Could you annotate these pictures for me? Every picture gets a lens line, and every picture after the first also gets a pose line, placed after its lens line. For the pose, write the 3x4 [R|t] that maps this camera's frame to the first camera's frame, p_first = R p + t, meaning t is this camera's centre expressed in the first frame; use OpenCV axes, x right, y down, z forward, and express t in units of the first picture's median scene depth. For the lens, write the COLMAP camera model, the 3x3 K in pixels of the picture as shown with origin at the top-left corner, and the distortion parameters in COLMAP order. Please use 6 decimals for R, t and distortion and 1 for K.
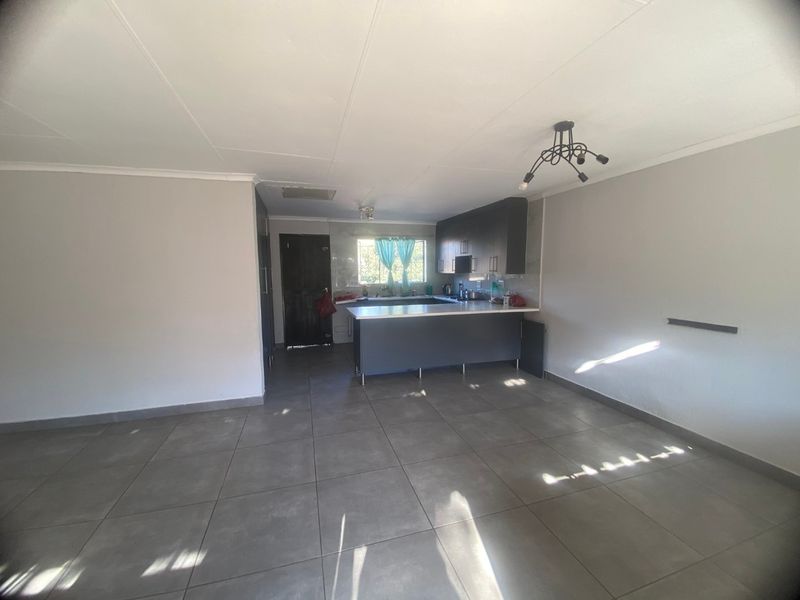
lens RADIAL K [[327.3, 0, 400.0], [0, 327.3, 300.0], [0, 0, 1]] dist [0.019748, -0.021573]
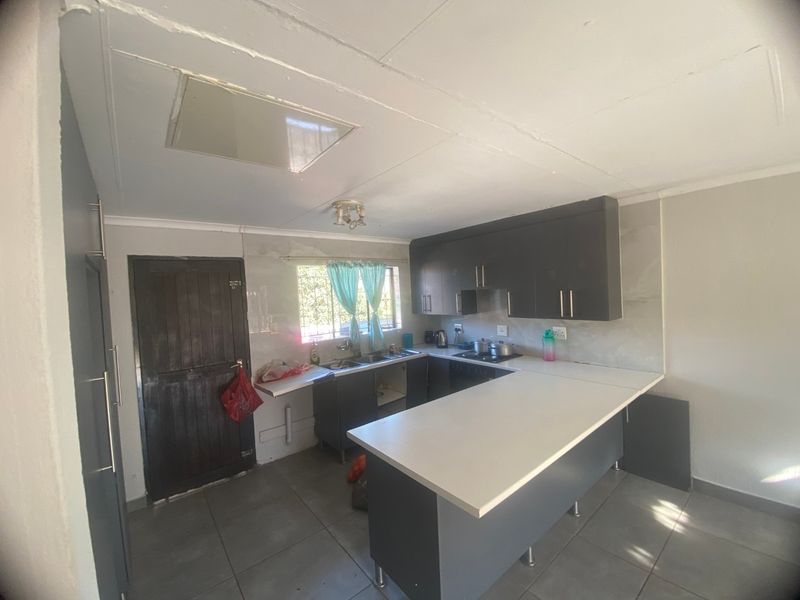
lens RADIAL K [[327.3, 0, 400.0], [0, 327.3, 300.0], [0, 0, 1]] dist [0.019748, -0.021573]
pose [[0.923255, -0.050329, 0.380877, -0.184718], [0.077696, 0.995357, -0.056811, -0.081843], [-0.376250, 0.082044, 0.922879, 0.421982]]
